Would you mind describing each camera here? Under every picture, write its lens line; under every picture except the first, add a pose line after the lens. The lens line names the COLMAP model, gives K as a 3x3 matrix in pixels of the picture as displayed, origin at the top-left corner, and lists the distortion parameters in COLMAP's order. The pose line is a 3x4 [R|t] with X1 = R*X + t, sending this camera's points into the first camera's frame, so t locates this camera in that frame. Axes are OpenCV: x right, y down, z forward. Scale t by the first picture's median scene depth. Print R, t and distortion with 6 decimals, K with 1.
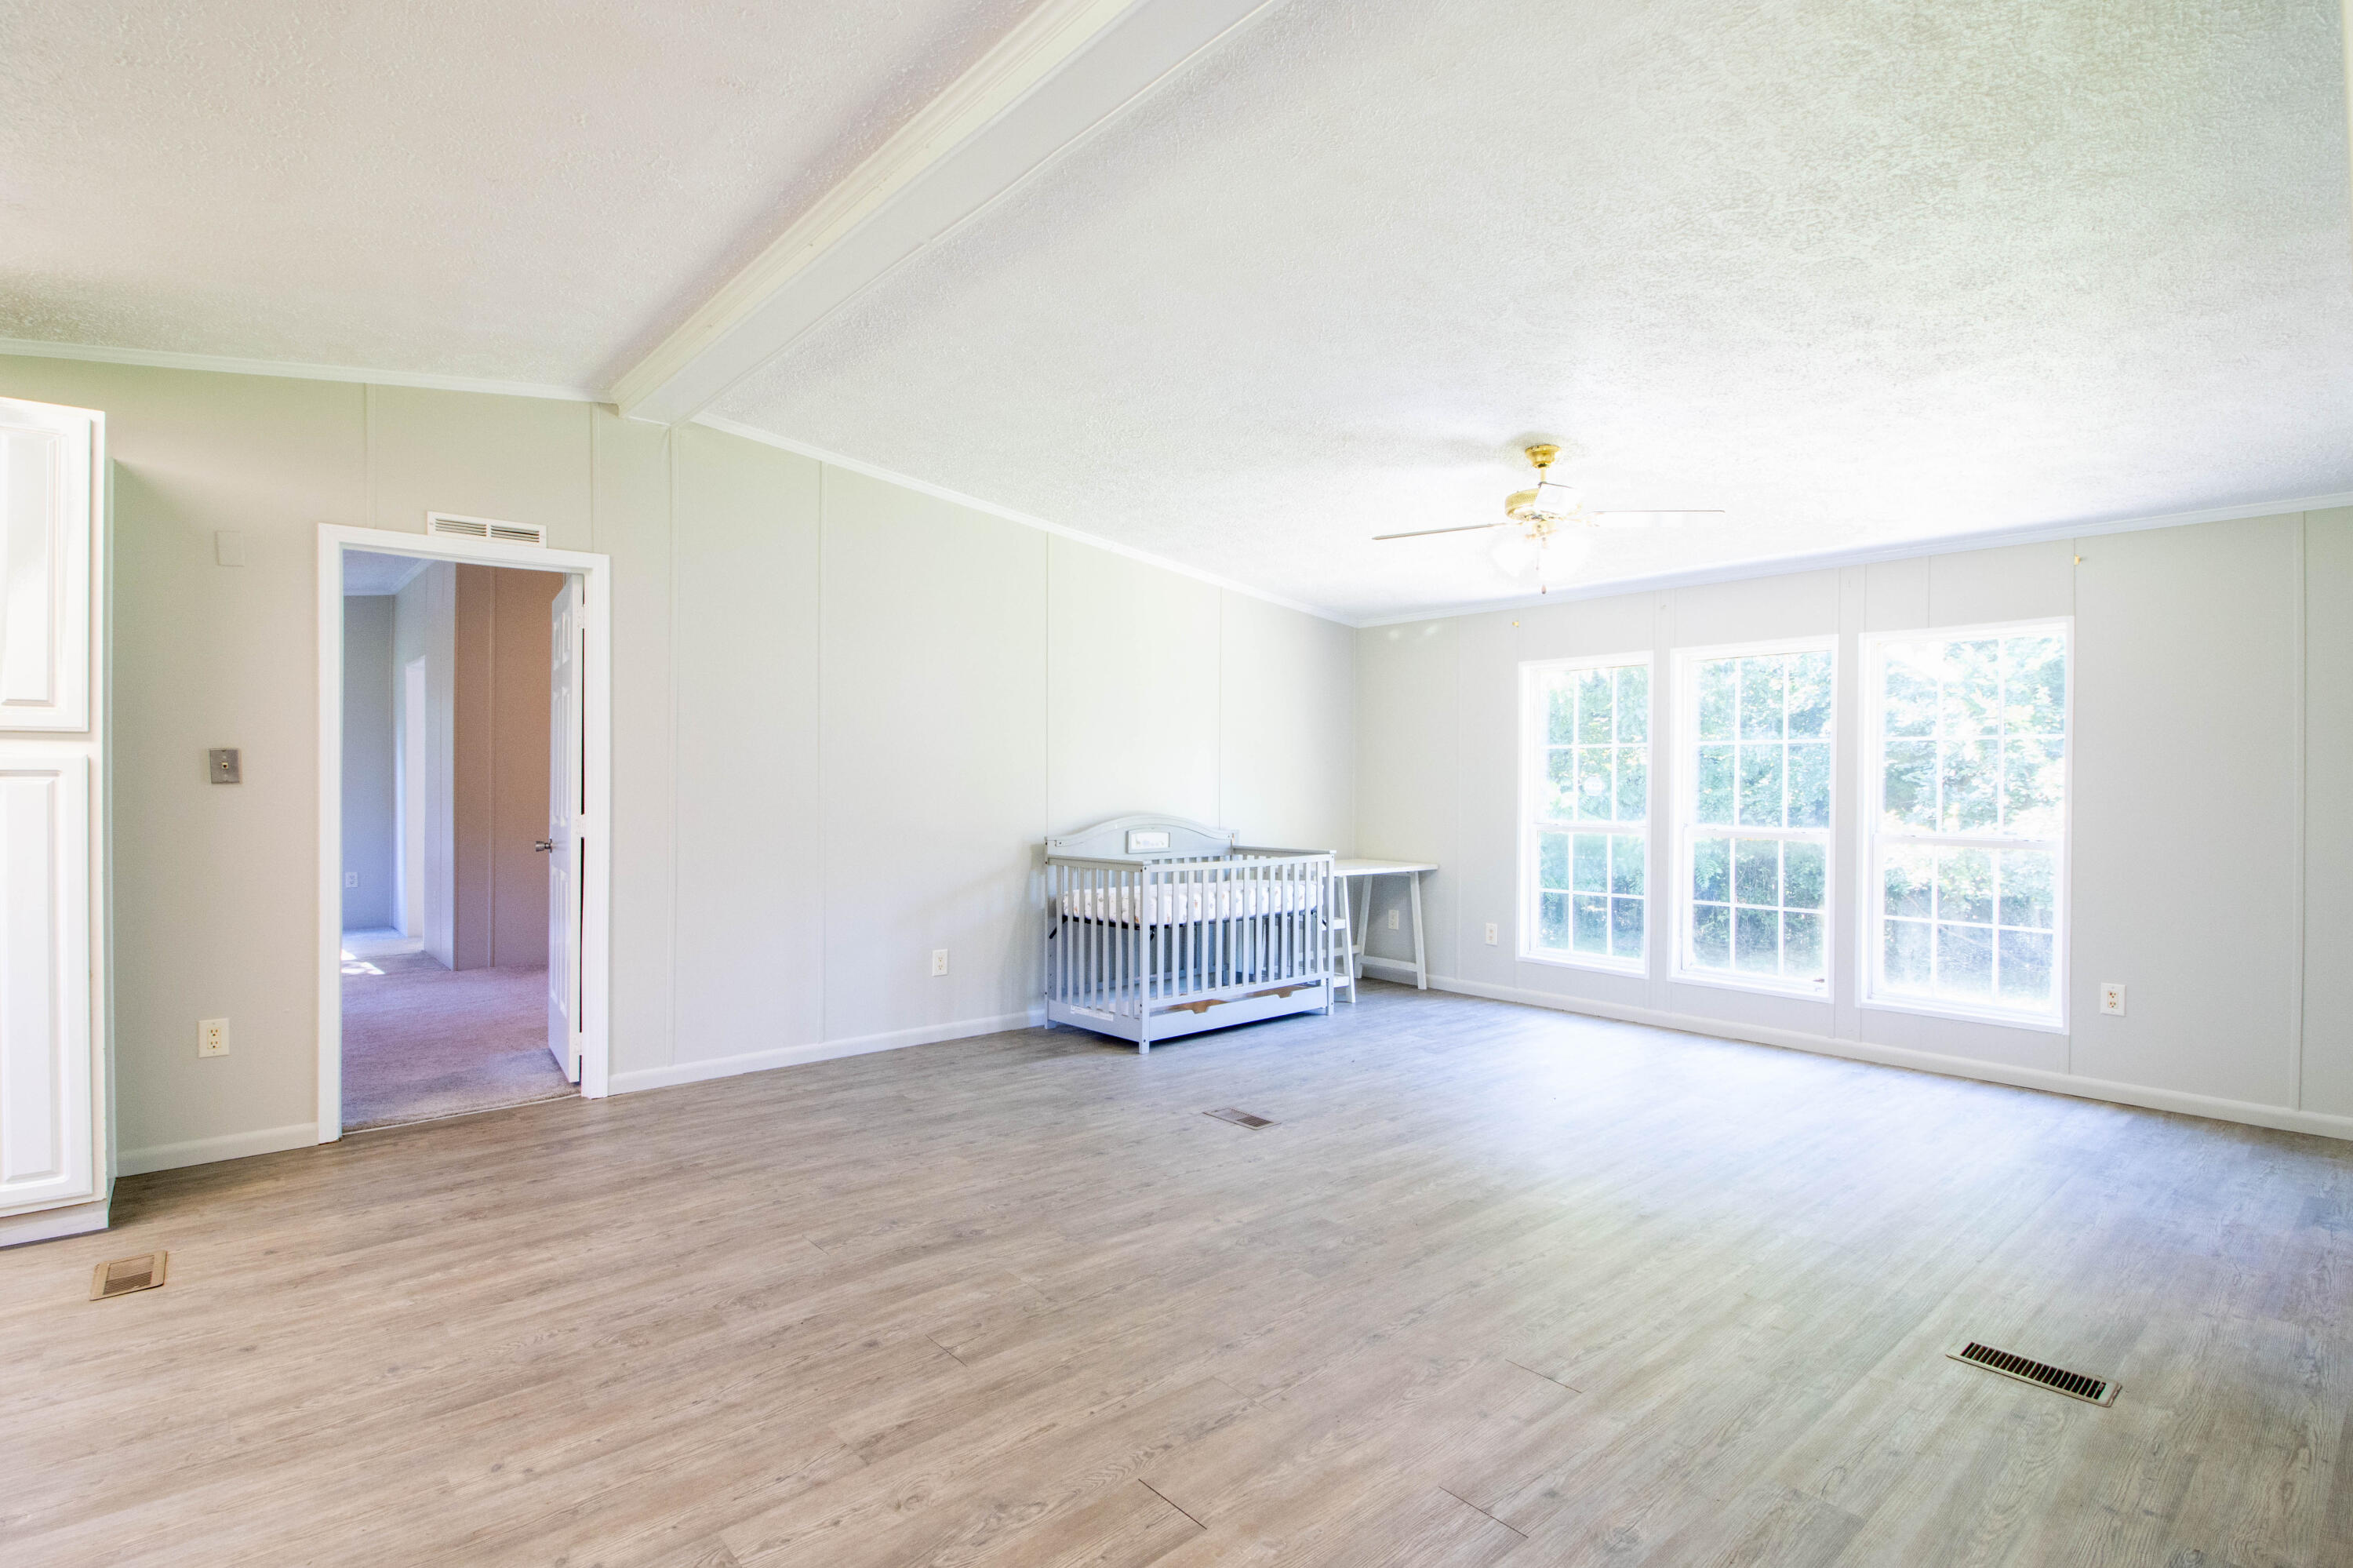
lens RADIAL K [[1109.8, 0, 1165.1], [0, 1109.8, 785.7], [0, 0, 1]] dist [0.000391, -0.014377]
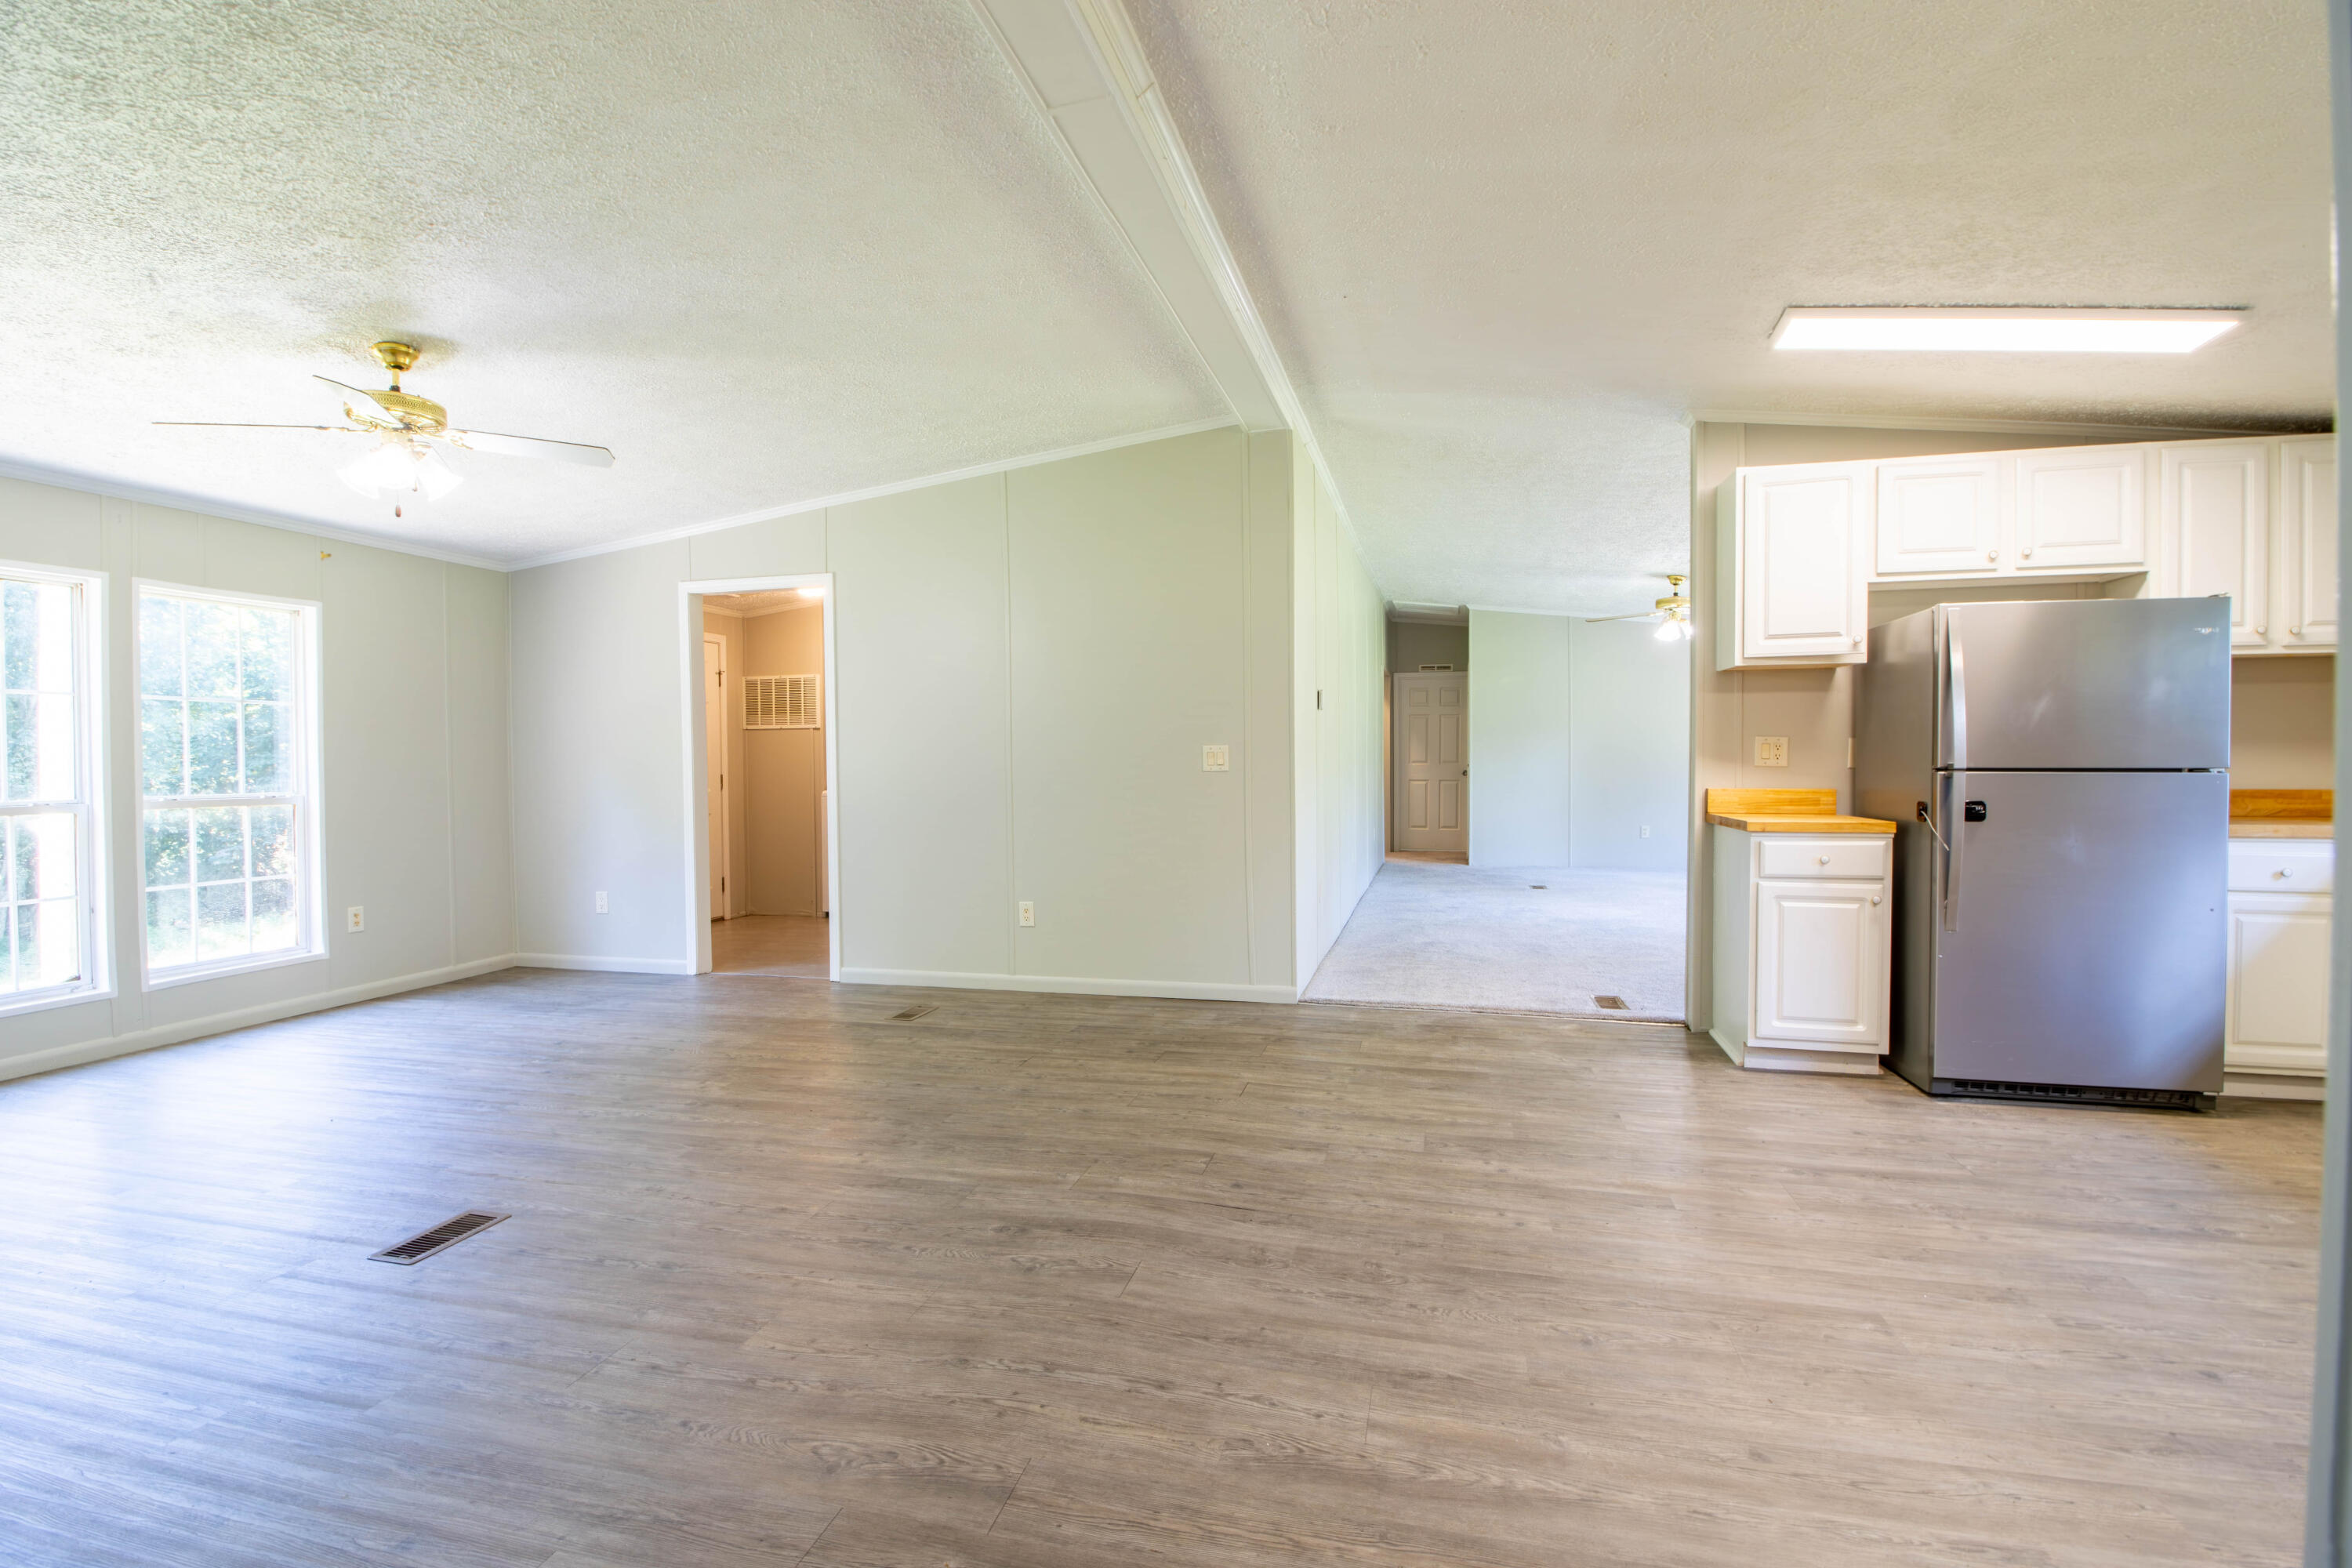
lens RADIAL K [[1086.6, 0, 1223.7], [0, 1086.6, 798.0], [0, 0, 1]] dist [-0.036880, 0.000687]
pose [[-0.594345, -0.028405, 0.803708, -1.071969], [0.012163, 0.998944, 0.044300, 0.034122], [-0.804118, 0.036105, -0.593372, 1.535263]]
